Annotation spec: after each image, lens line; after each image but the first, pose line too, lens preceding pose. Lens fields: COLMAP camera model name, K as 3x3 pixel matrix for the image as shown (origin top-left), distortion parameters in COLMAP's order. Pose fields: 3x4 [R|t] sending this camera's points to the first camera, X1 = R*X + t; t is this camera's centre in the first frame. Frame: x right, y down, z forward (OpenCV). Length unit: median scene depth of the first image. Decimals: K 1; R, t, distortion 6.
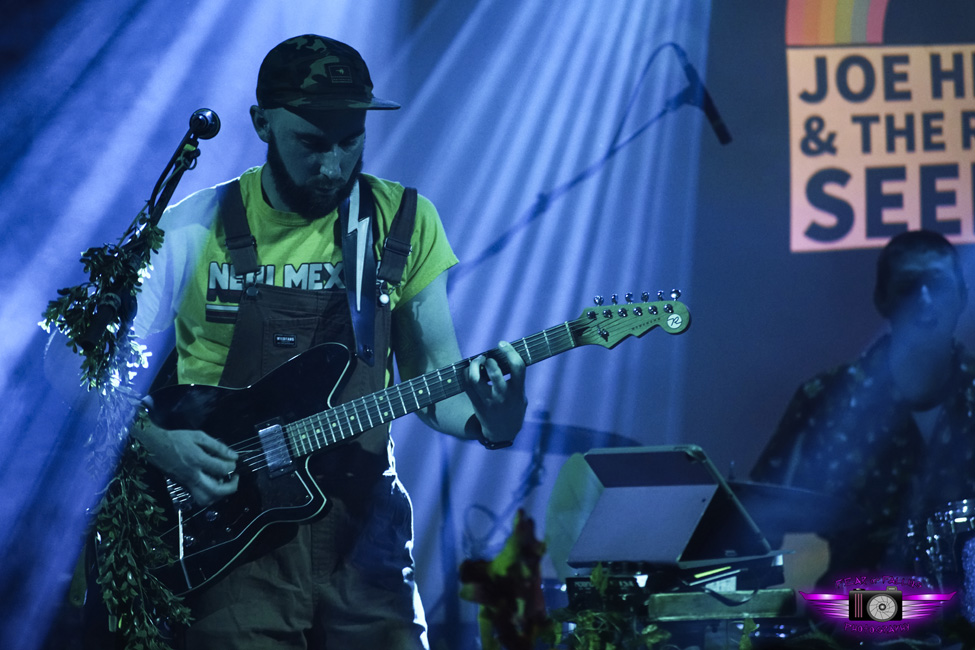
lens RADIAL K [[5536.6, 0, 487.5], [0, 5536.6, 325.0], [0, 0, 1]] dist [2.952357, 3.251237]
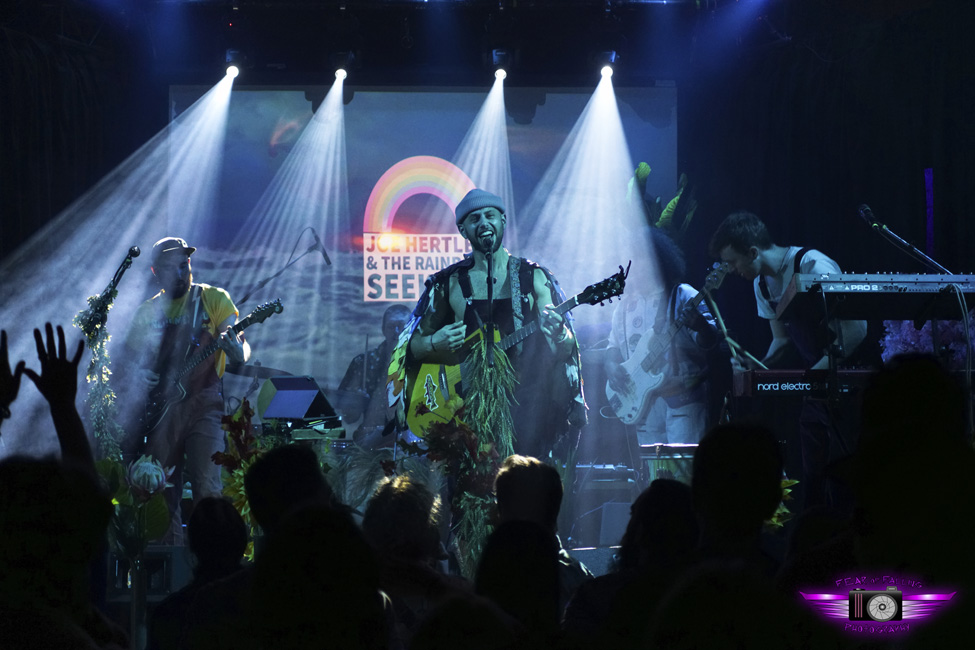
lens RADIAL K [[2296.1, 0, 487.5], [0, 2296.1, 325.0], [0, 0, 1]] dist [-0.101532, -0.325139]
pose [[0.991762, 0.027128, 0.125191, -0.026859], [-0.026244, 0.999618, -0.008709, 0.006813], [-0.125379, 0.005352, 0.992094, -0.177155]]
